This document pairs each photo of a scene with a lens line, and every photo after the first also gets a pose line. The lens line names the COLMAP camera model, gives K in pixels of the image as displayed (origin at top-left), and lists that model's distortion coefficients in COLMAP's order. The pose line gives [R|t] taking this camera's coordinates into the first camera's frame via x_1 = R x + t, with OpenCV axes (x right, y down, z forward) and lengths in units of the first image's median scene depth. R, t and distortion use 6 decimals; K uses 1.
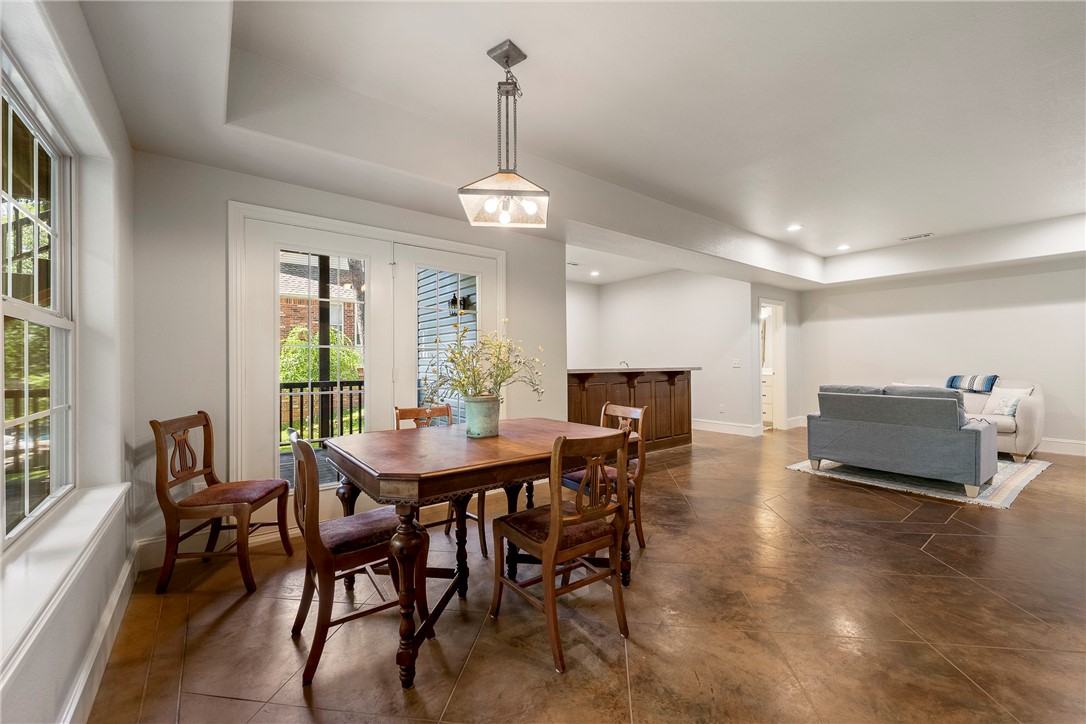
lens RADIAL K [[434.7, 0, 545.9], [0, 434.7, 358.0], [0, 0, 1]] dist [-0.000337, -0.000119]
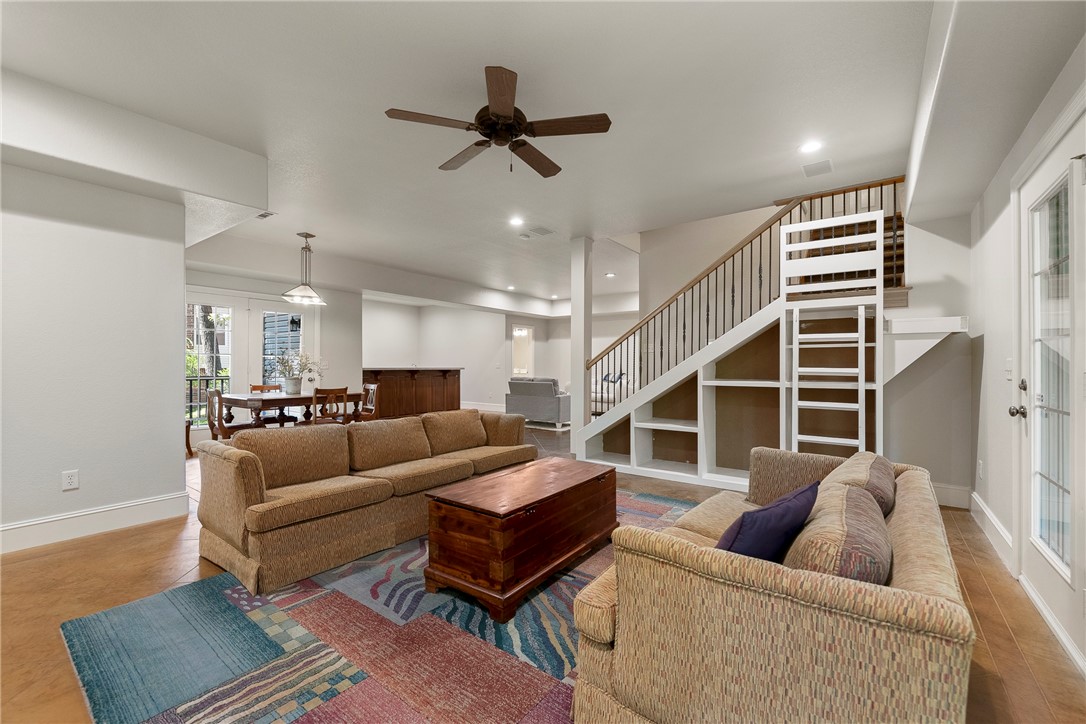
lens RADIAL K [[434.7, 0, 544.0], [0, 434.7, 361.4], [0, 0, 1]] dist [-0.000337, -0.000119]
pose [[0.960668, 0.009646, 0.277532, 0.247311], [-0.009790, 0.999952, -0.000867, -0.005178], [-0.277527, -0.001884, 0.960716, -0.806894]]
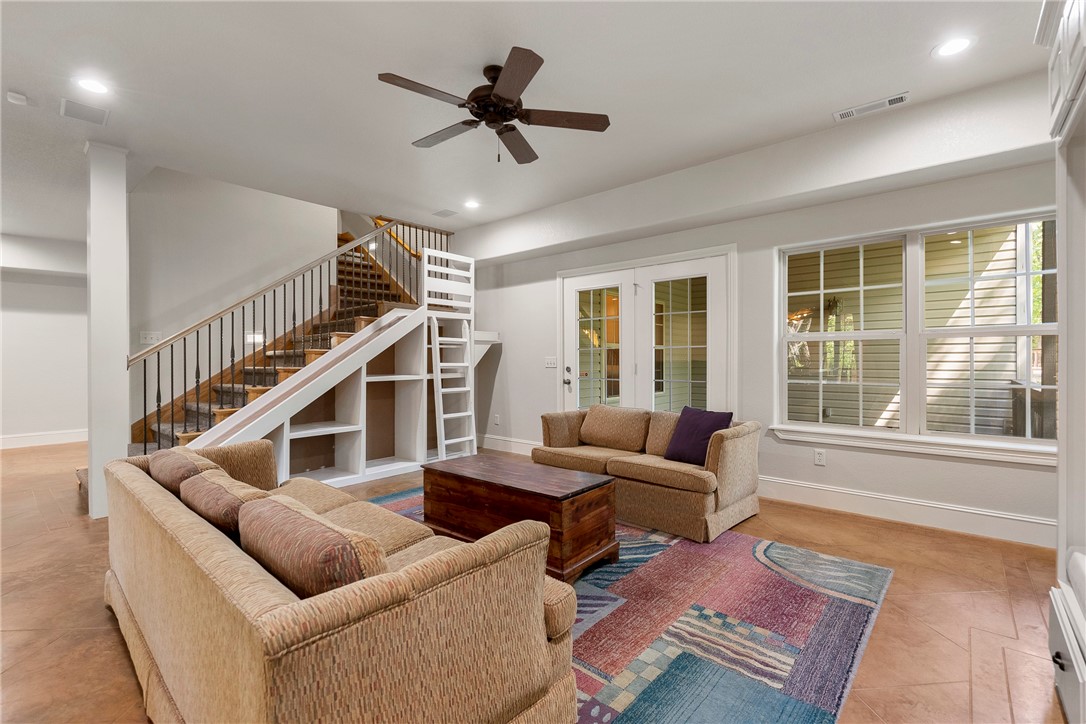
lens RADIAL K [[476.1, 0, 542.6], [0, 476.1, 363.4], [0, 0, 1]] dist [0.002589, 0.000117]
pose [[-0.192926, 0.001872, 0.981212, -1.714785], [-0.002950, 0.999993, -0.002488, 0.030935], [-0.981209, -0.003375, -0.192919, 1.706100]]
